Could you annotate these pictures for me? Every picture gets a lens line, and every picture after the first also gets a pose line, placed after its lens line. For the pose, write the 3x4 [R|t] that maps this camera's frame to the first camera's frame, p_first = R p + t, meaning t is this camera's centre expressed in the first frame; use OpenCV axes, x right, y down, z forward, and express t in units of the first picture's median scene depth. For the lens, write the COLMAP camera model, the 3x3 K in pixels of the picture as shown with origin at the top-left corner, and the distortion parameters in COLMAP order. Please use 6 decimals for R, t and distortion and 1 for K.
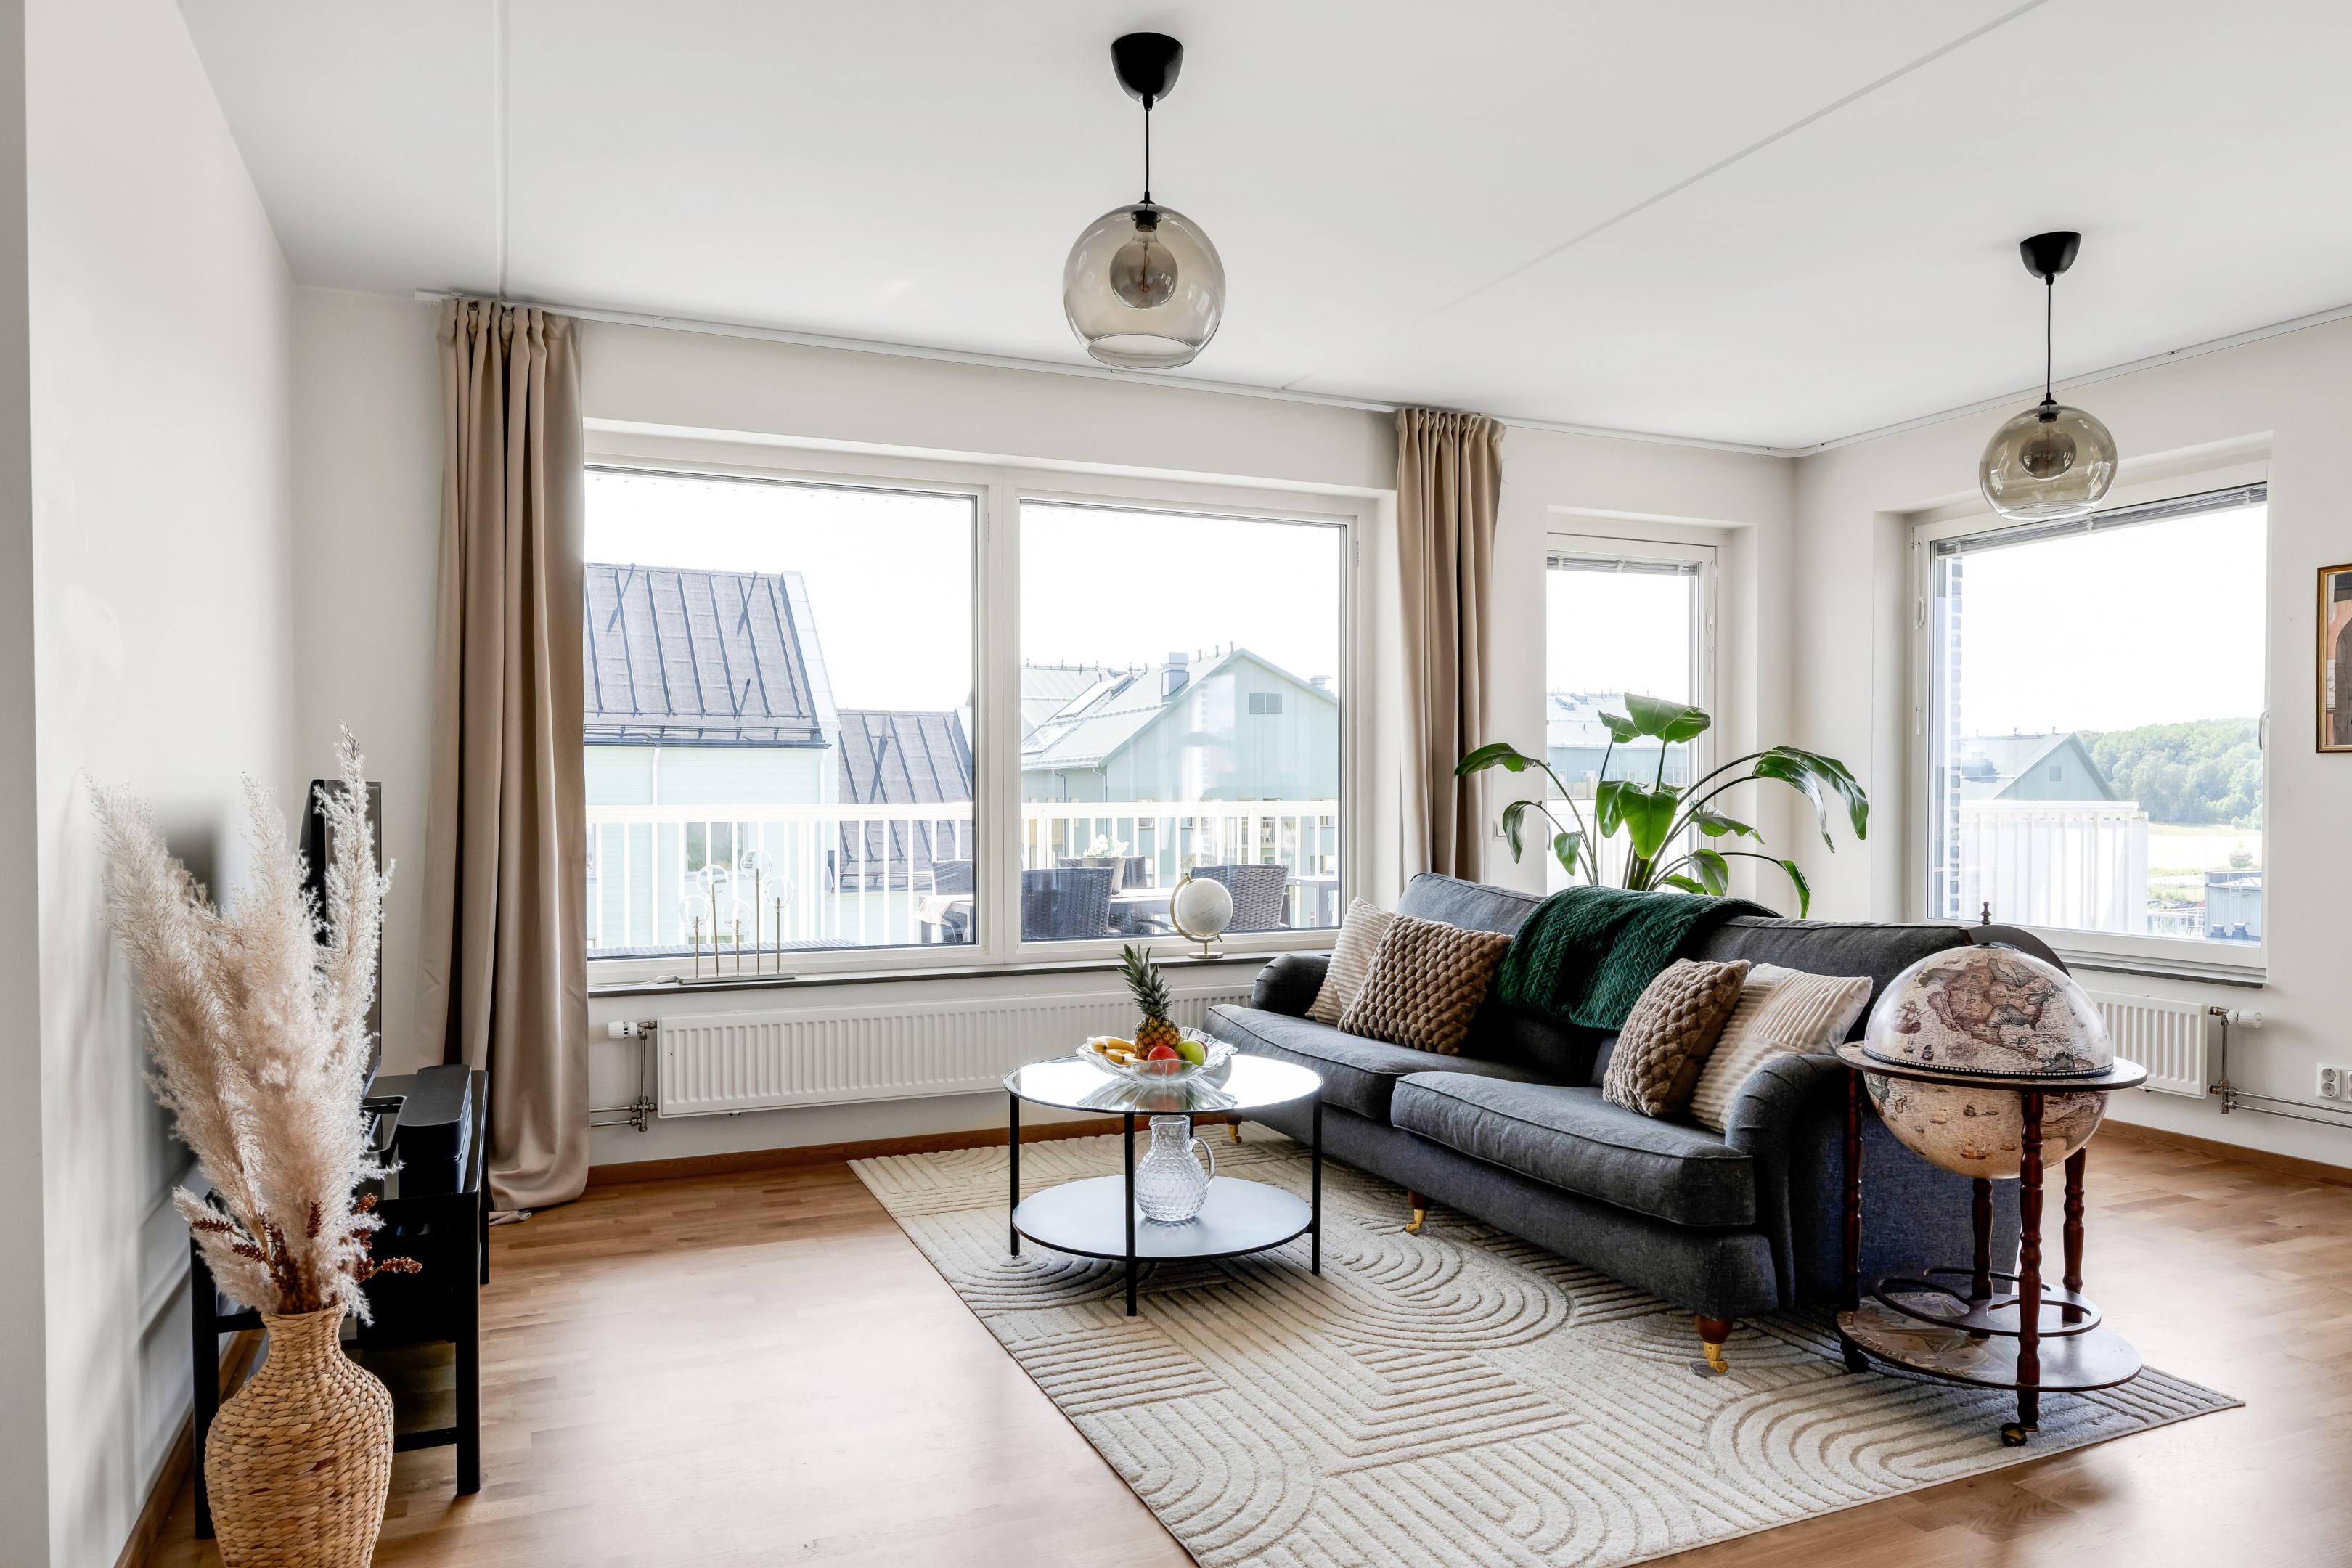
lens RADIAL K [[1519.7, 0, 1179.3], [0, 1519.7, 804.0], [0, 0, 1]] dist [-0.000295, 0.001224]
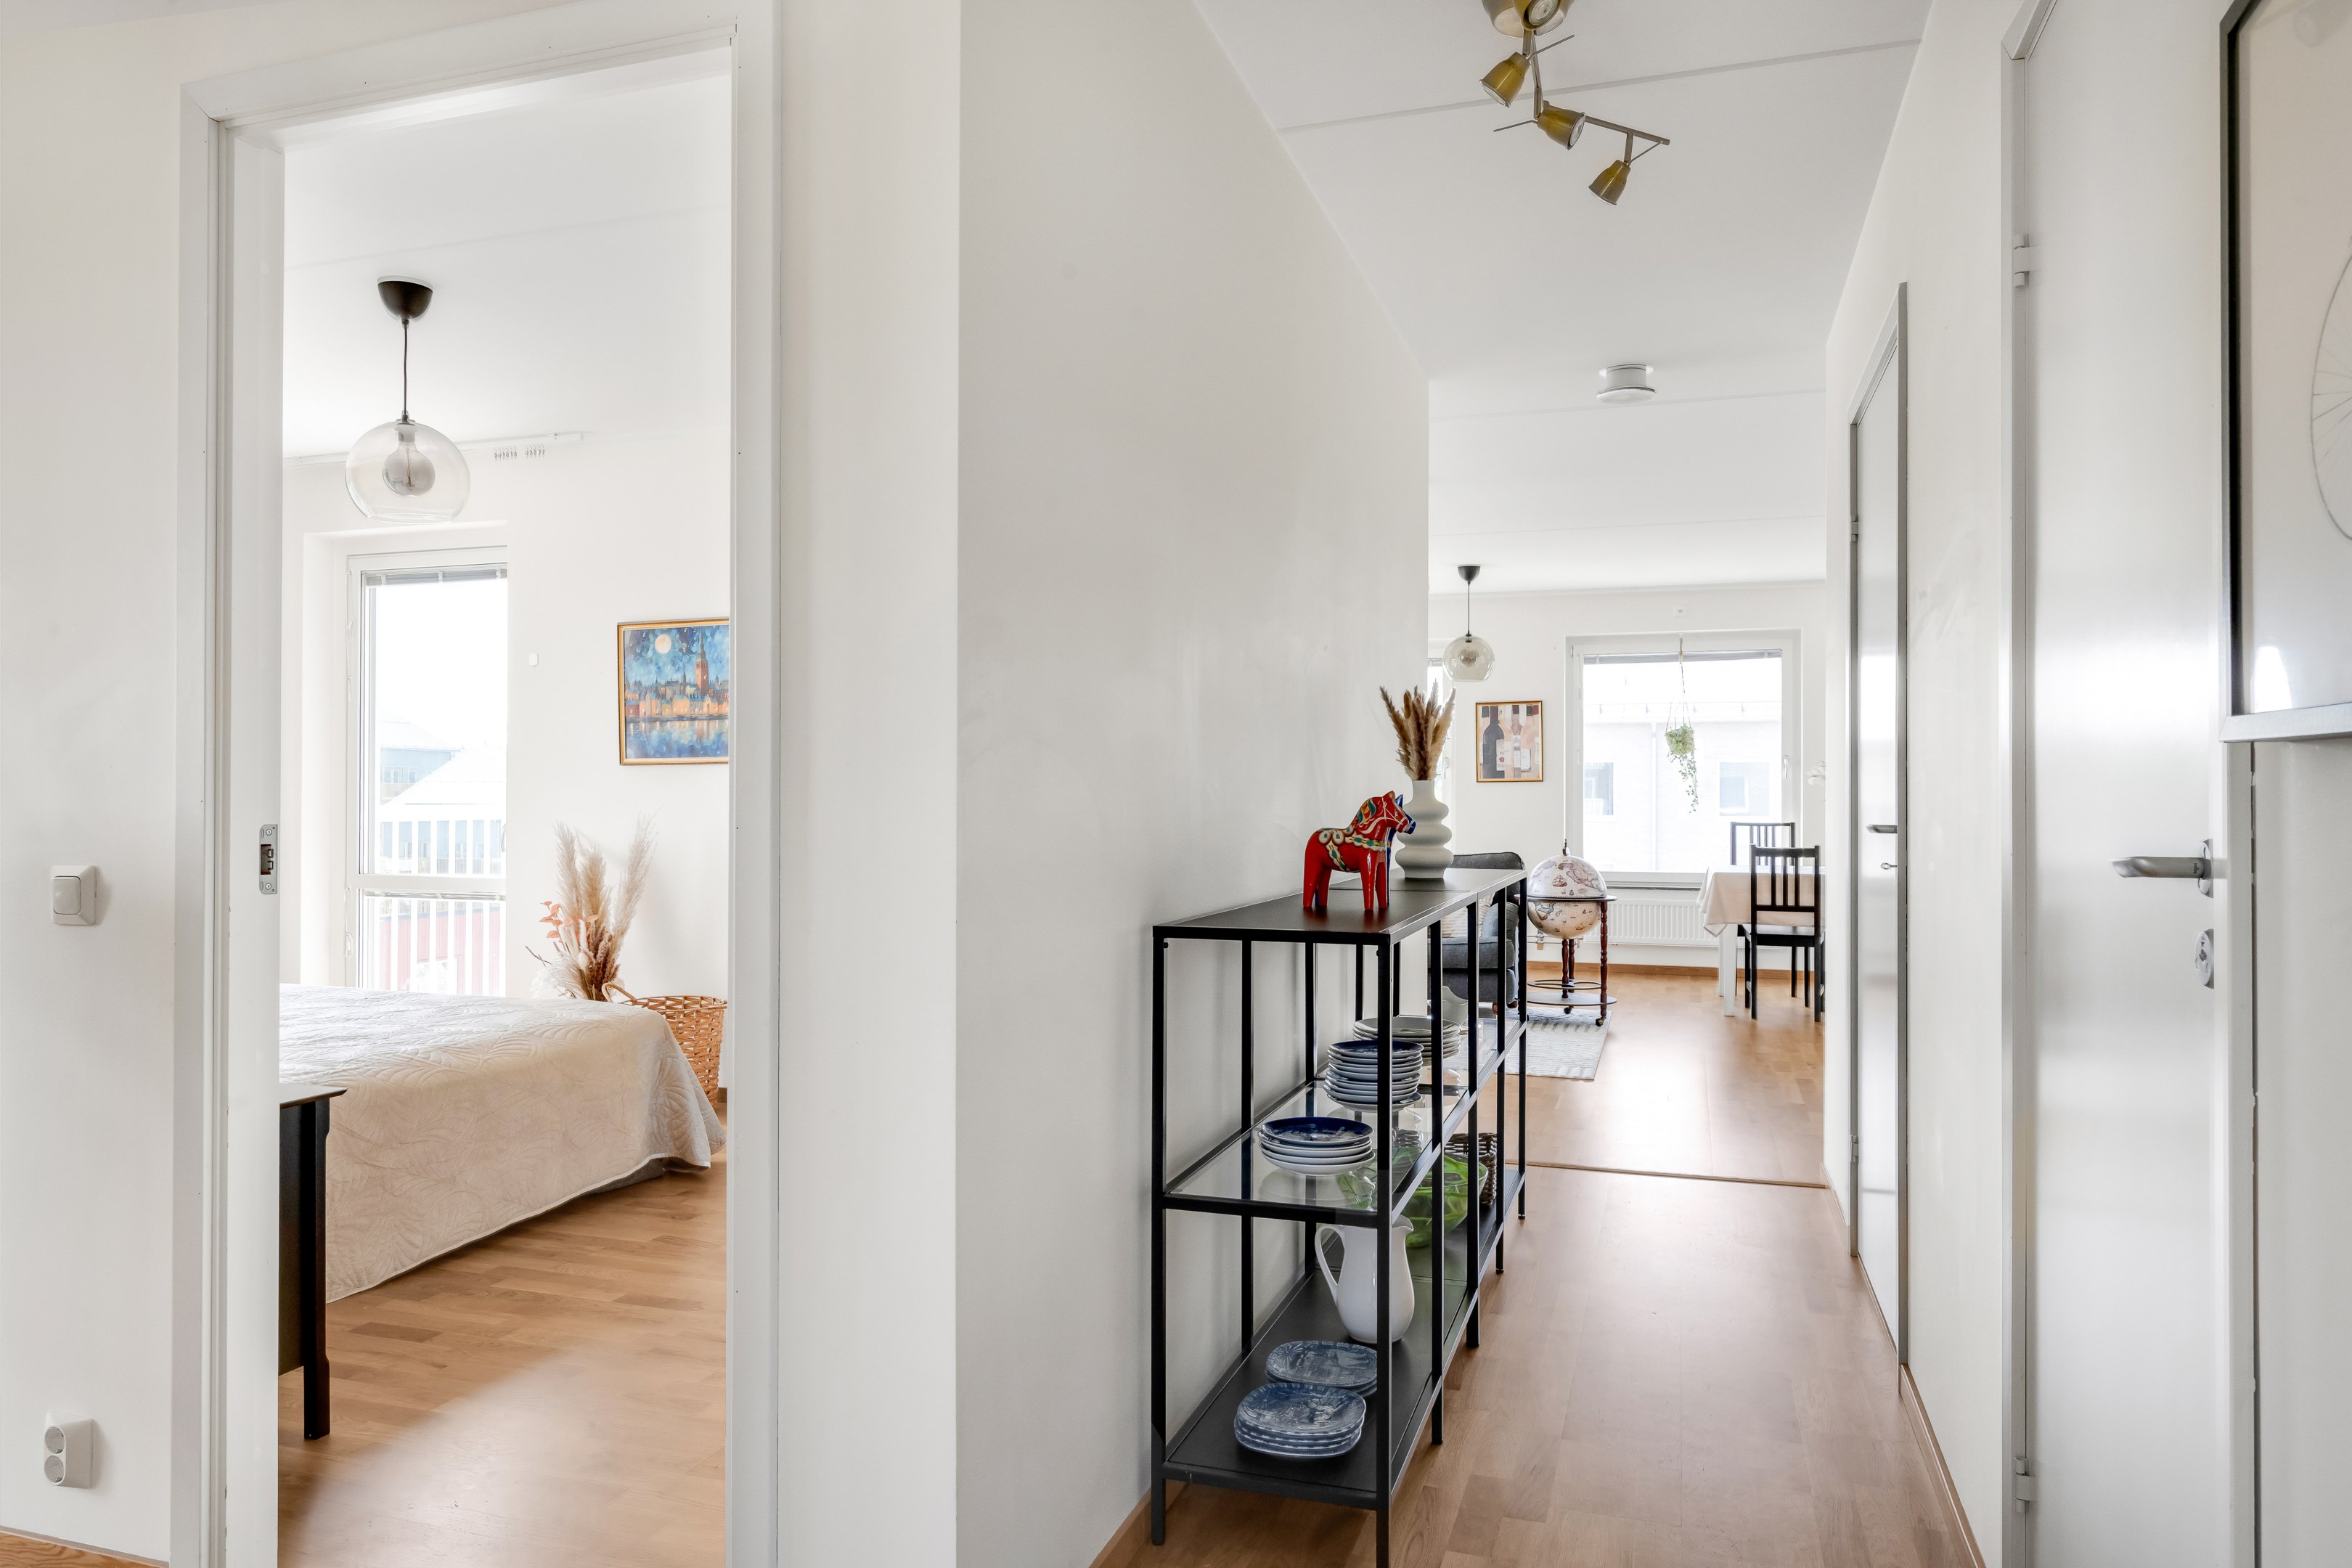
lens RADIAL K [[1470.0, 0, 1176.0], [0, 1470.0, 784.0], [0, 0, 1]] dist [-0.000787, -0.000155]
pose [[0.679648, 0.008576, 0.733489, -1.937016], [0.001886, 0.999908, -0.013438, -0.001529], [-0.733536, 0.010517, 0.679569, -0.300047]]
